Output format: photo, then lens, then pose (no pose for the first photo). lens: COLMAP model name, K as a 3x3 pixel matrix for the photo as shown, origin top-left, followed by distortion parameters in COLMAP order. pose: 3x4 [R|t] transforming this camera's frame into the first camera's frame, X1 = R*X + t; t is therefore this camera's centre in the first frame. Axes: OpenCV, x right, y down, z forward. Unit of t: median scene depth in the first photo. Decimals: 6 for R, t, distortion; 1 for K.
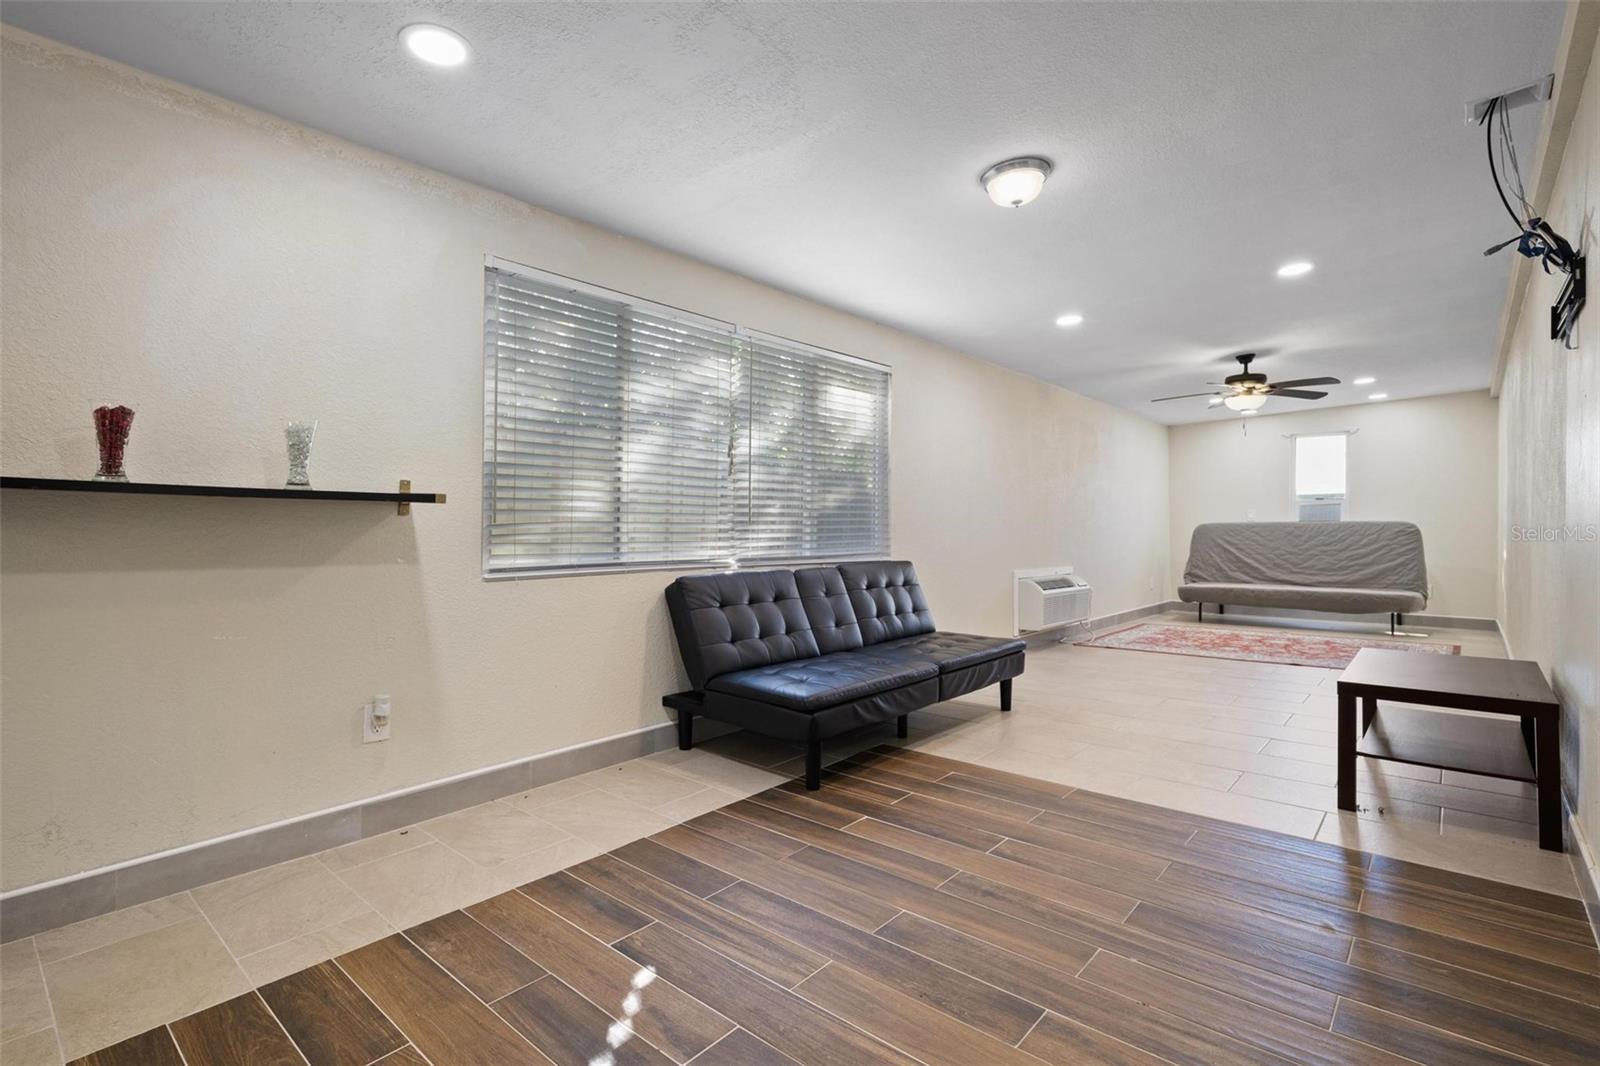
lens RADIAL K [[746.7, 0, 799.9], [0, 746.7, 521.9], [0, 0, 1]] dist [0.004940, -0.000517]
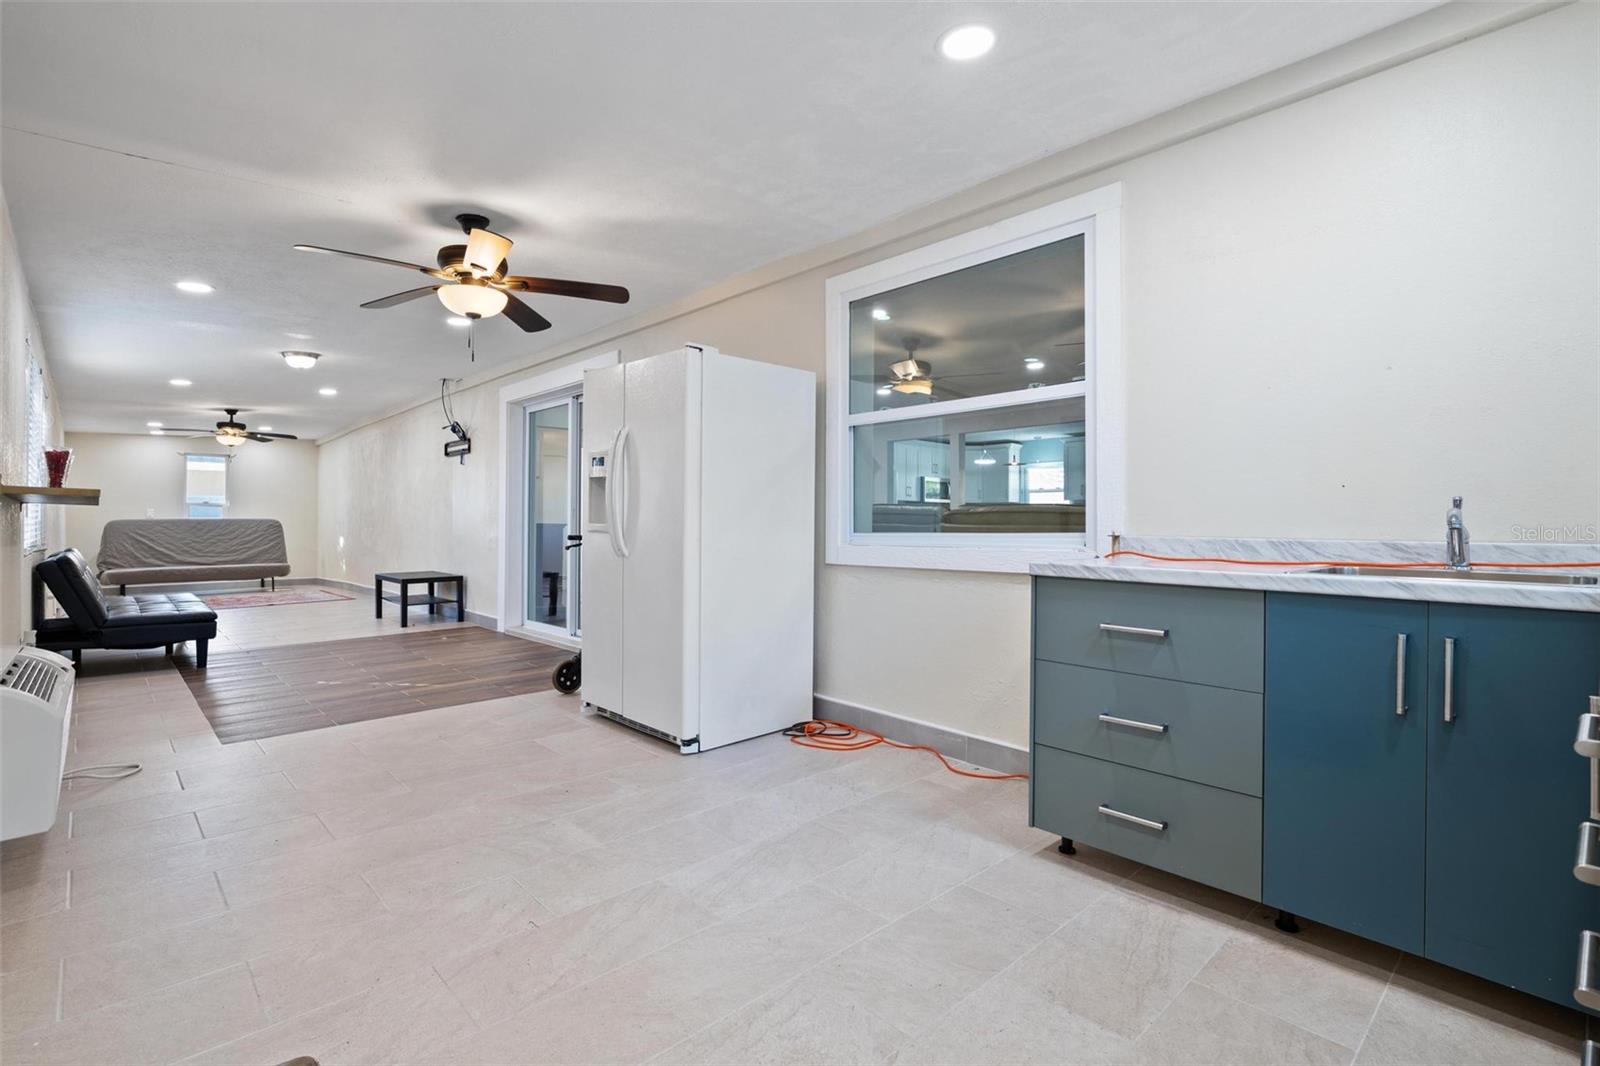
lens RADIAL K [[746.7, 0, 799.3], [0, 746.7, 528.5], [0, 0, 1]] dist [0.004940, -0.000517]
pose [[0.096236, -0.007930, 0.995327, -0.723448], [-0.003008, 0.999961, 0.008258, 0.003556], [-0.995354, -0.003789, 0.096208, -0.269579]]
